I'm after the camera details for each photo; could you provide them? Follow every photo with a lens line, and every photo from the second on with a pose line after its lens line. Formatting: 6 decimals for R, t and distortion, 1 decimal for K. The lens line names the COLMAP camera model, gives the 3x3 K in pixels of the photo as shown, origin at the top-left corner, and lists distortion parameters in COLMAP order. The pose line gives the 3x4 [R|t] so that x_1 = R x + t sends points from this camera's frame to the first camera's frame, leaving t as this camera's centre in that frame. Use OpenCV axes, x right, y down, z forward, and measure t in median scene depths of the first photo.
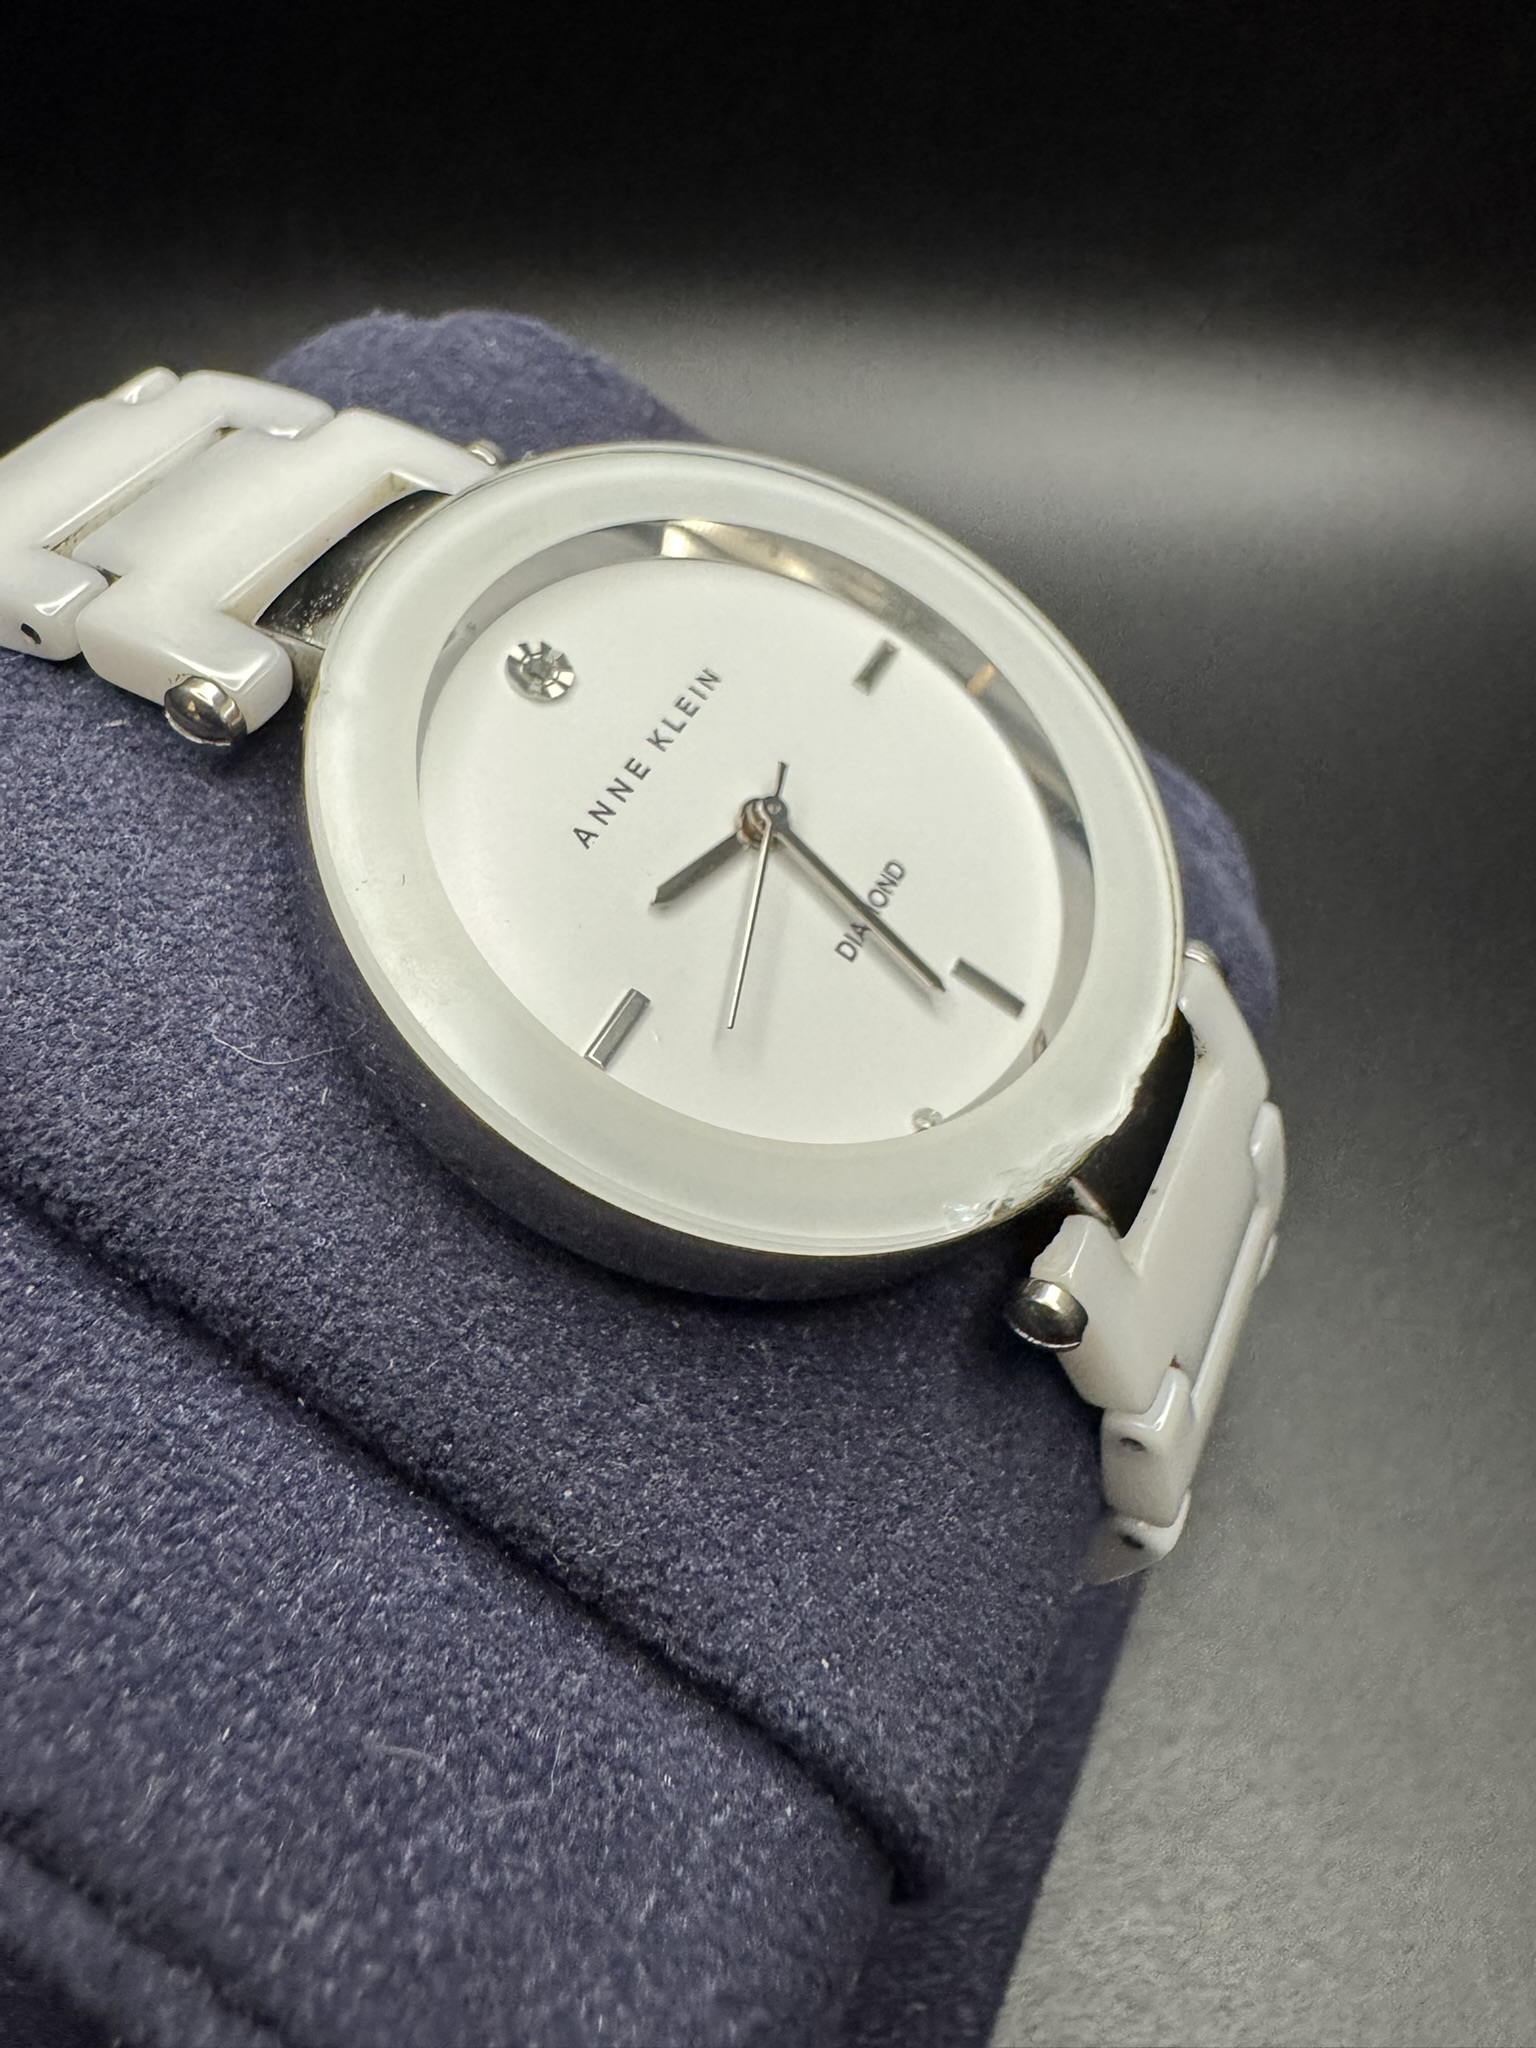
lens RADIAL K [[1500.3, 0, 718.7], [0, 1500.3, 1022.2], [0, 0, 1]] dist [-0.003241, -0.000879]
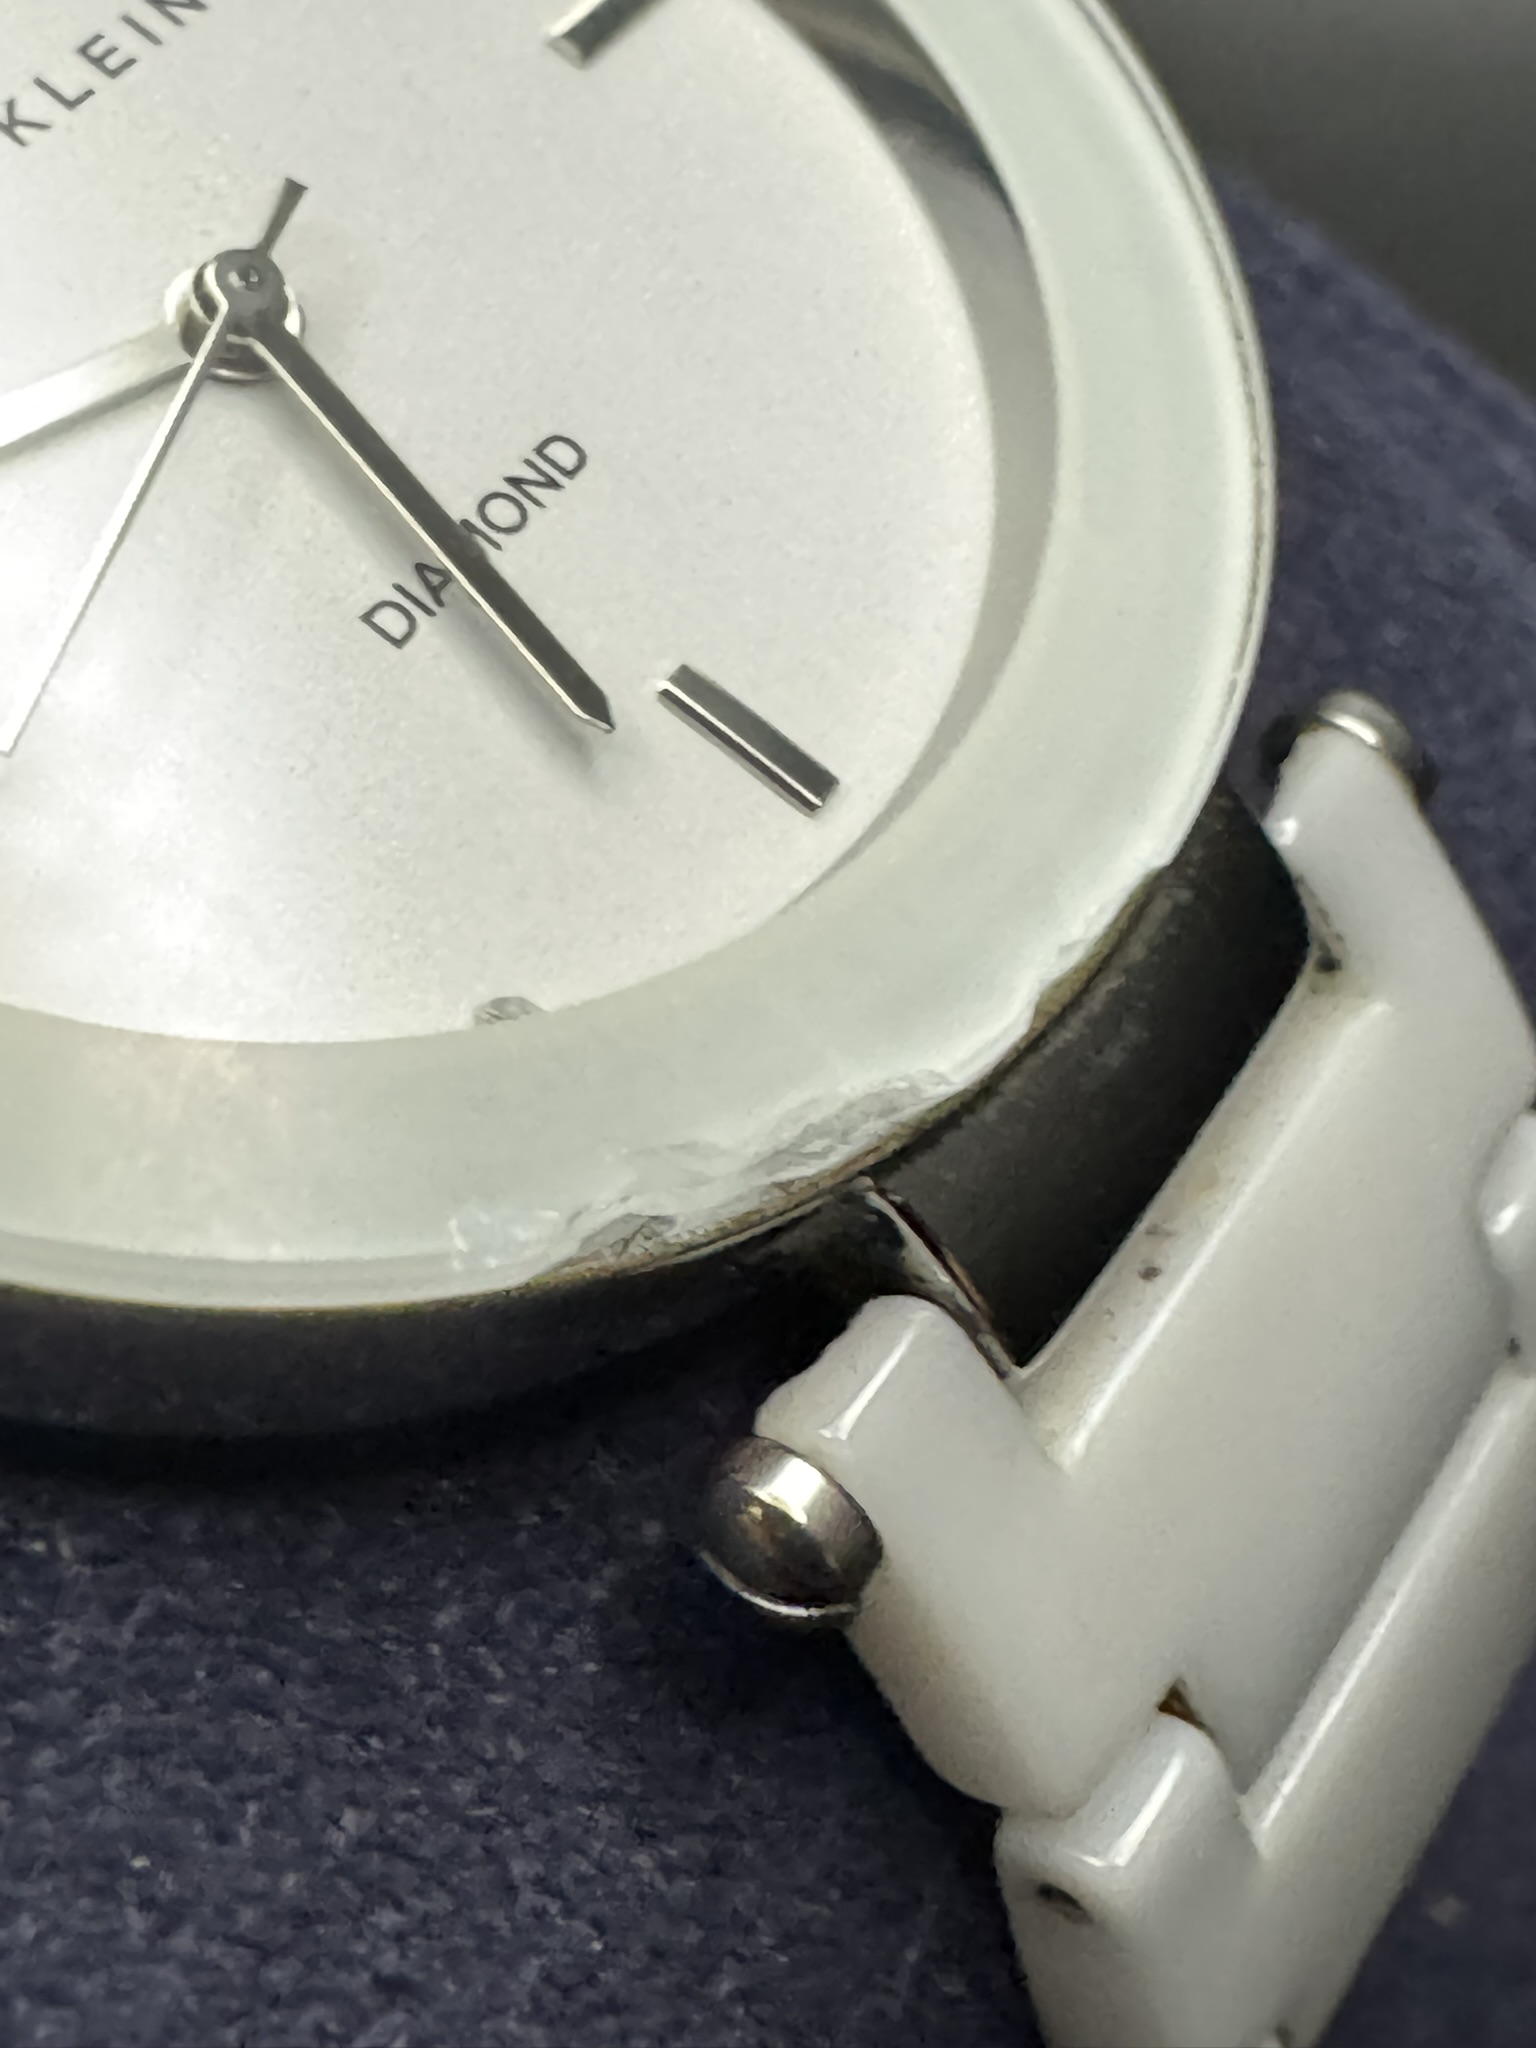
lens RADIAL K [[3132.0, 0, 767.4], [0, 3132.0, 1022.8], [0, 0, 1]] dist [-0.006231, 0.000000]
pose [[0.992172, 0.058507, -0.110321, 0.290581], [-0.063801, 0.996944, -0.045081, 0.094694], [0.107346, 0.051766, 0.992873, 0.158929]]
